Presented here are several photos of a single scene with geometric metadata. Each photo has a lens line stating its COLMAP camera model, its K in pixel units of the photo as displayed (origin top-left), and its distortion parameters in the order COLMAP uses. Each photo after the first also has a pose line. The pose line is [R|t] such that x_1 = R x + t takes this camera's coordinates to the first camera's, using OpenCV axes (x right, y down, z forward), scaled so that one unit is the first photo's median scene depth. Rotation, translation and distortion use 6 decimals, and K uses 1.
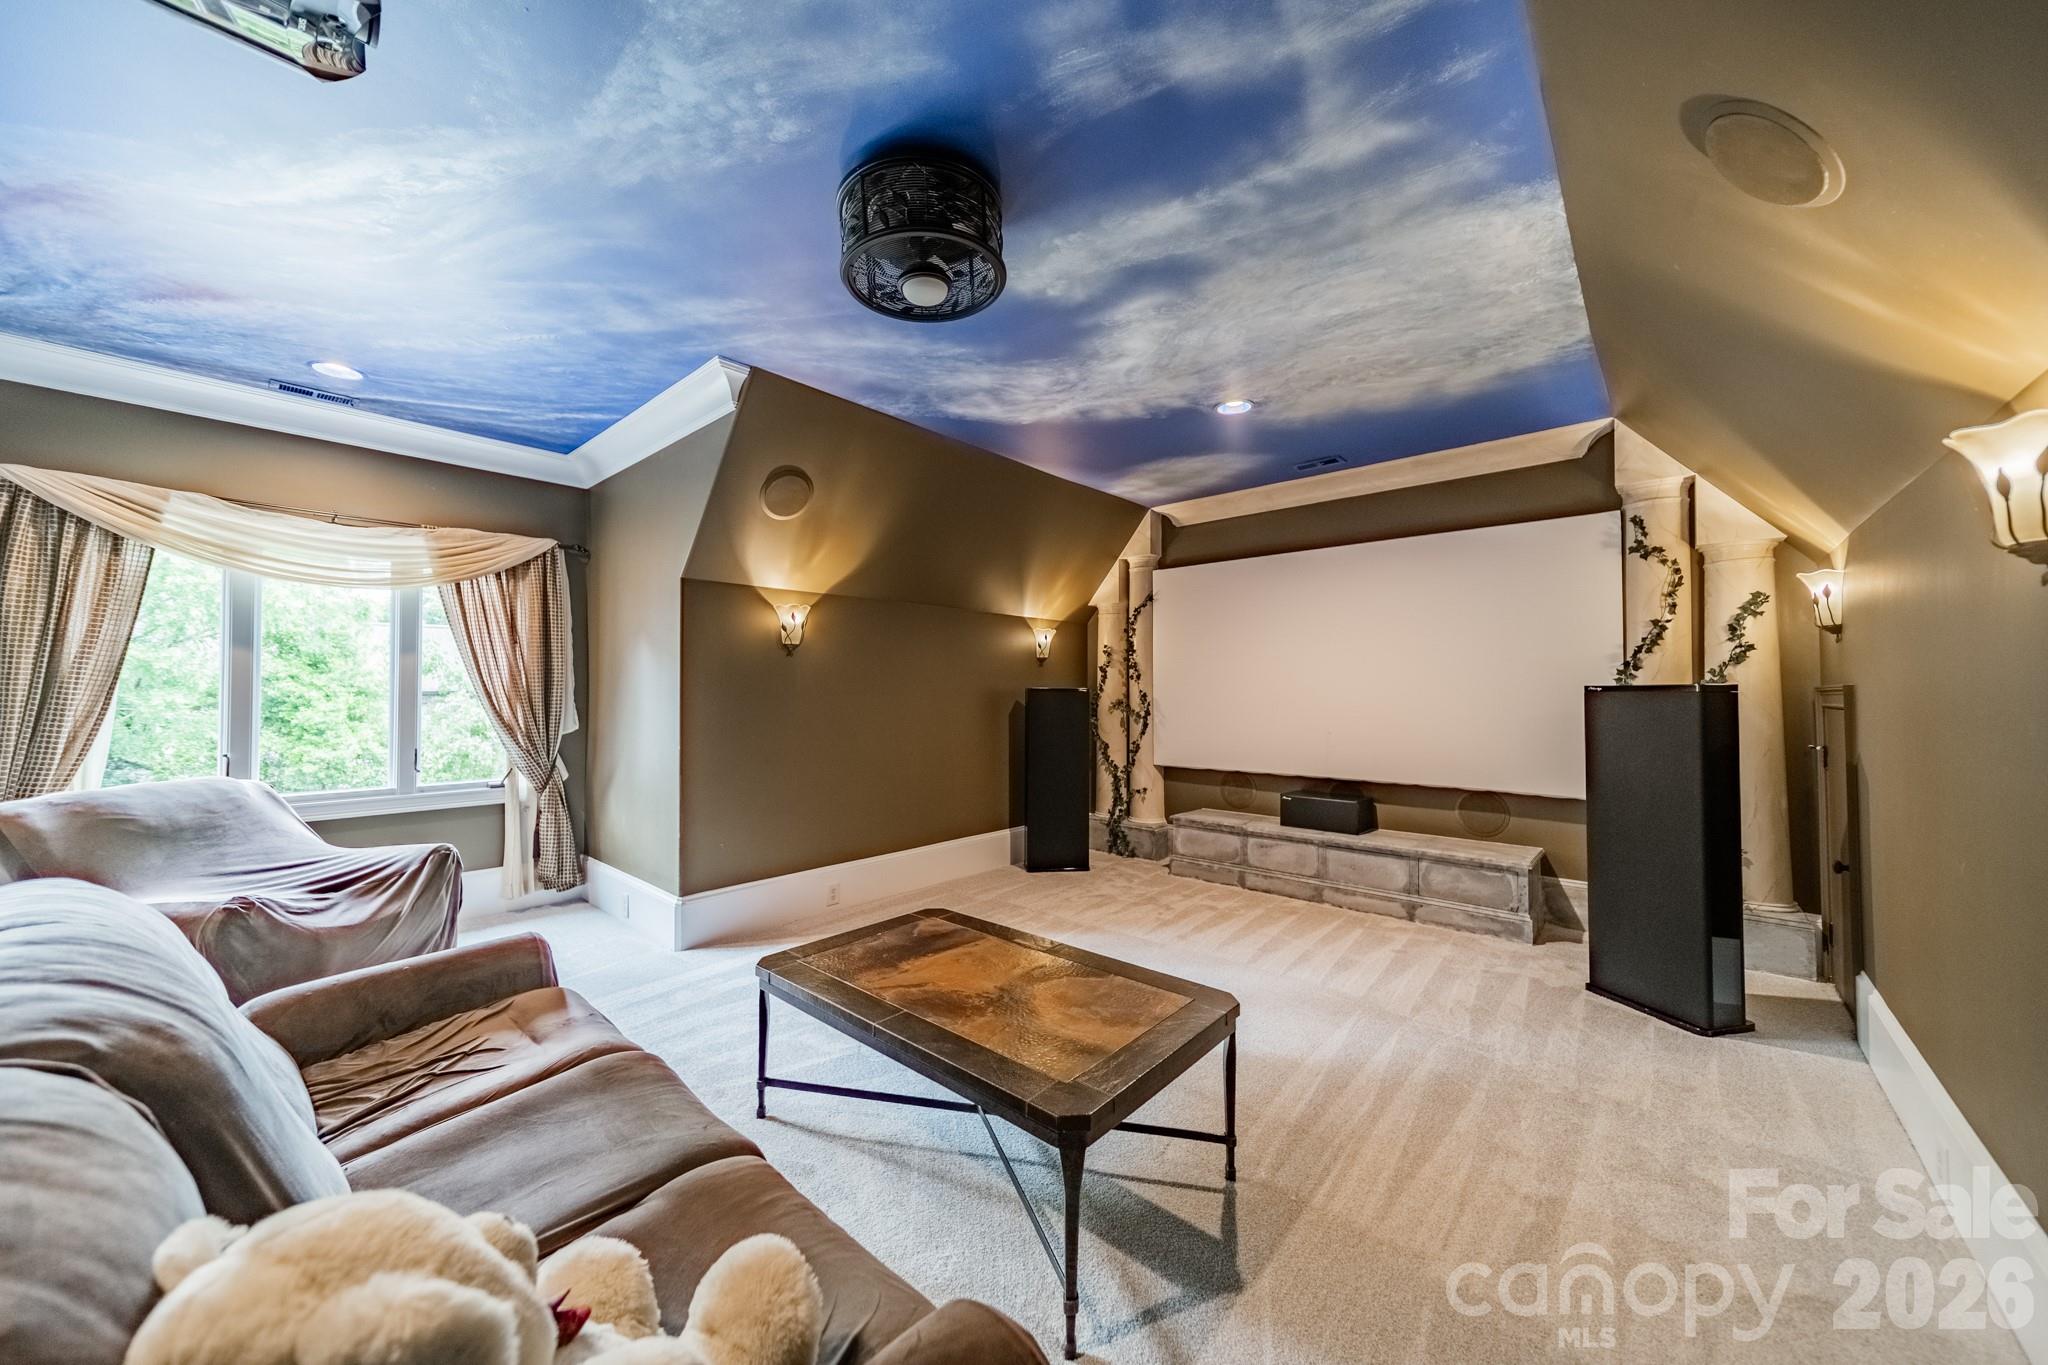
lens RADIAL K [[720.8, 0, 1028.9], [0, 720.8, 682.7], [0, 0, 1]] dist [0.007084, 0.000285]
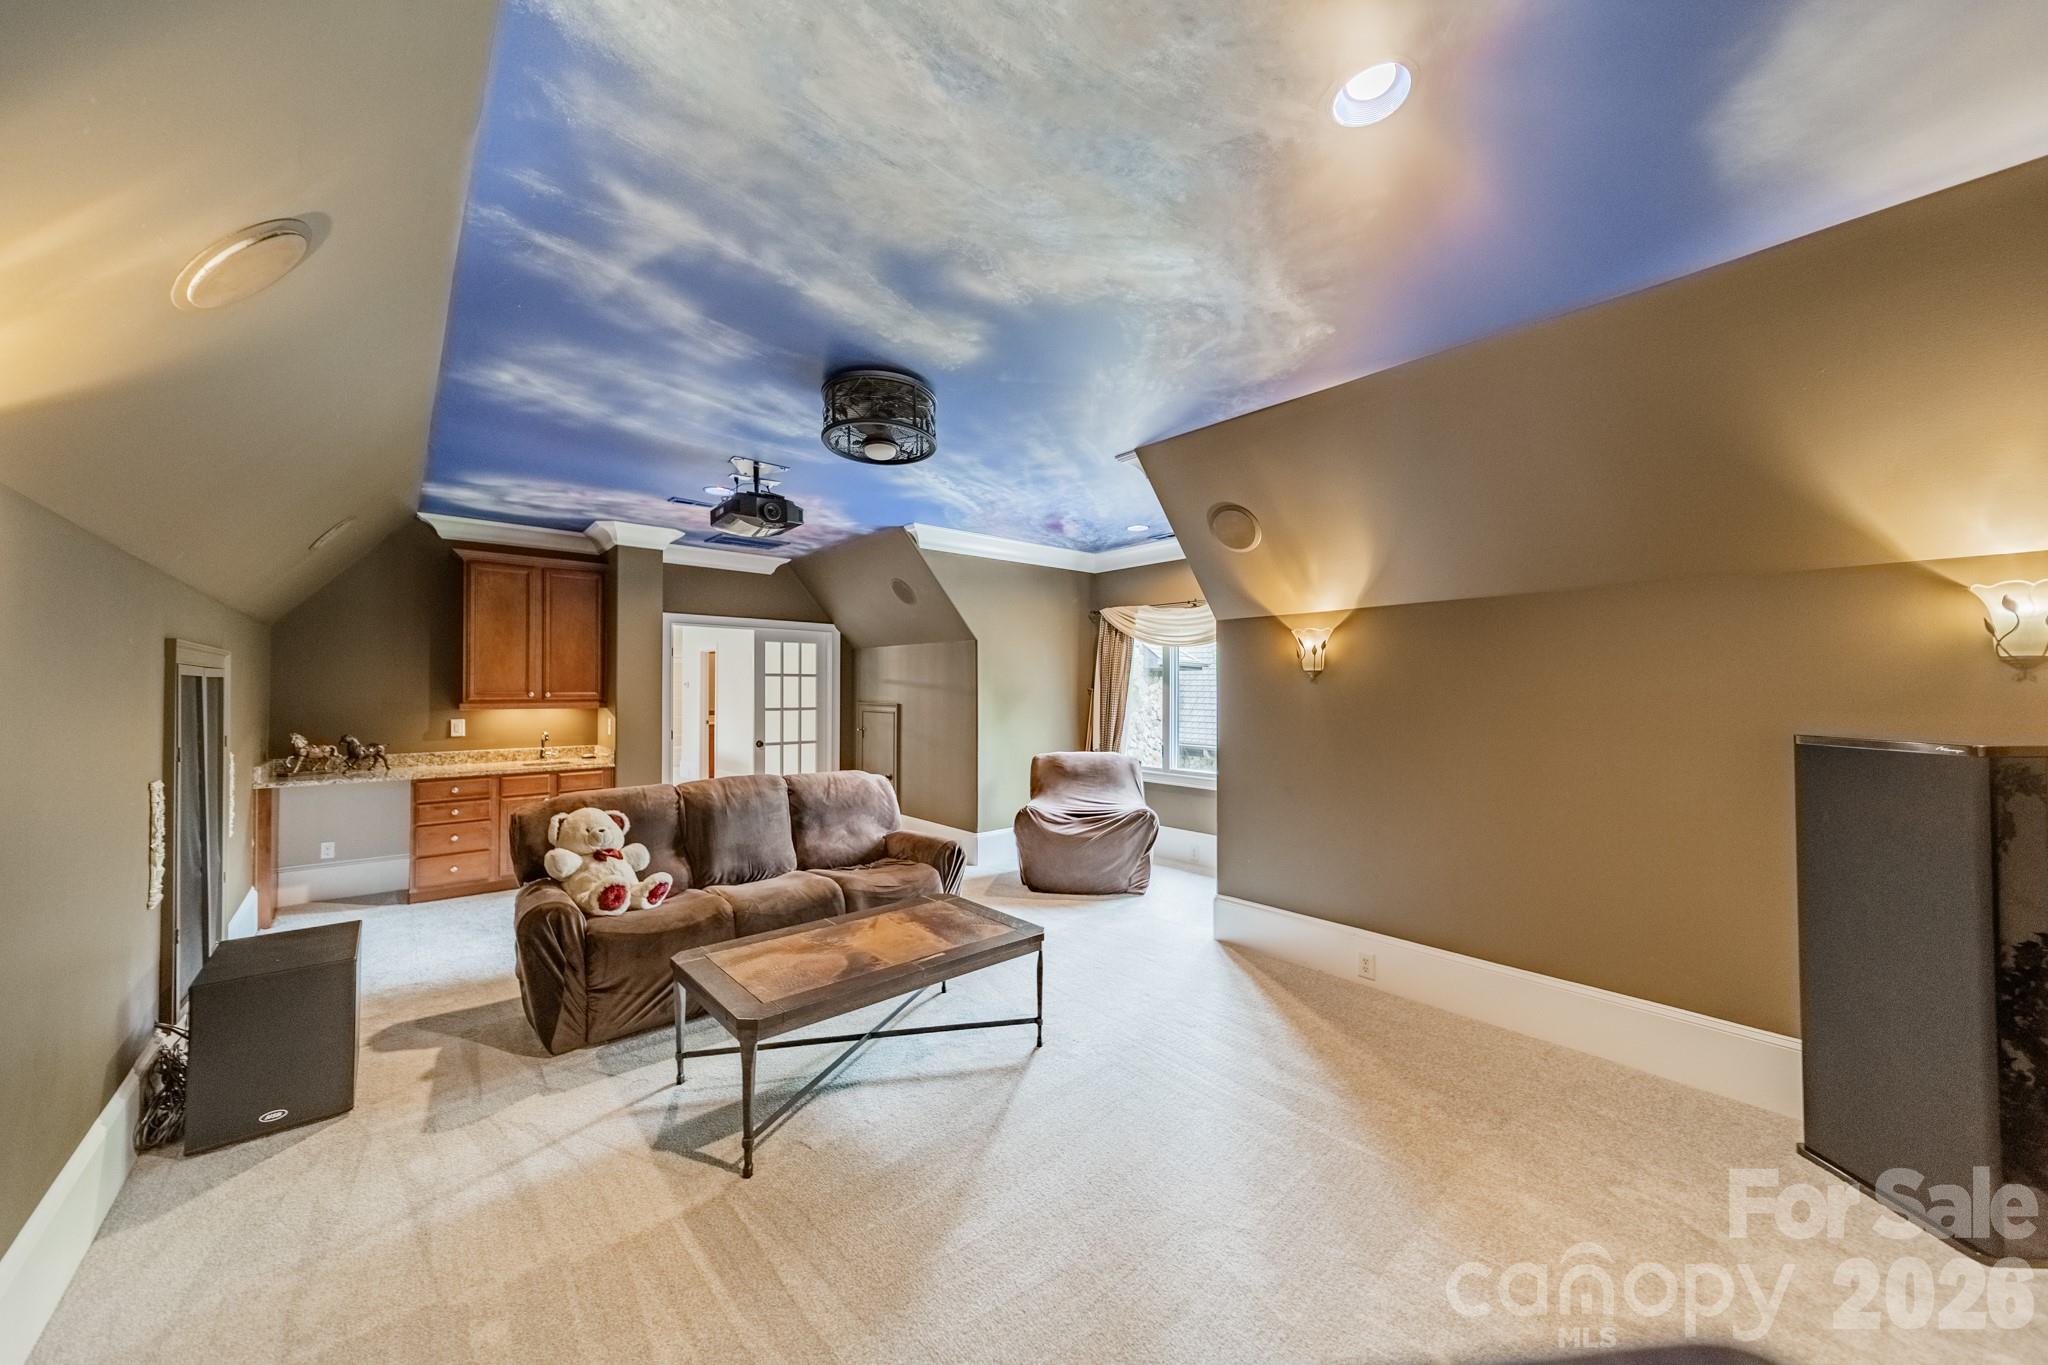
lens RADIAL K [[720.8, 0, 1029.0], [0, 720.8, 685.9], [0, 0, 1]] dist [0.007084, 0.000285]
pose [[-0.118133, -0.006990, -0.992973, 1.186341], [0.010210, 0.999914, -0.008254, -0.055288], [0.992945, -0.011113, -0.118052, 1.384556]]
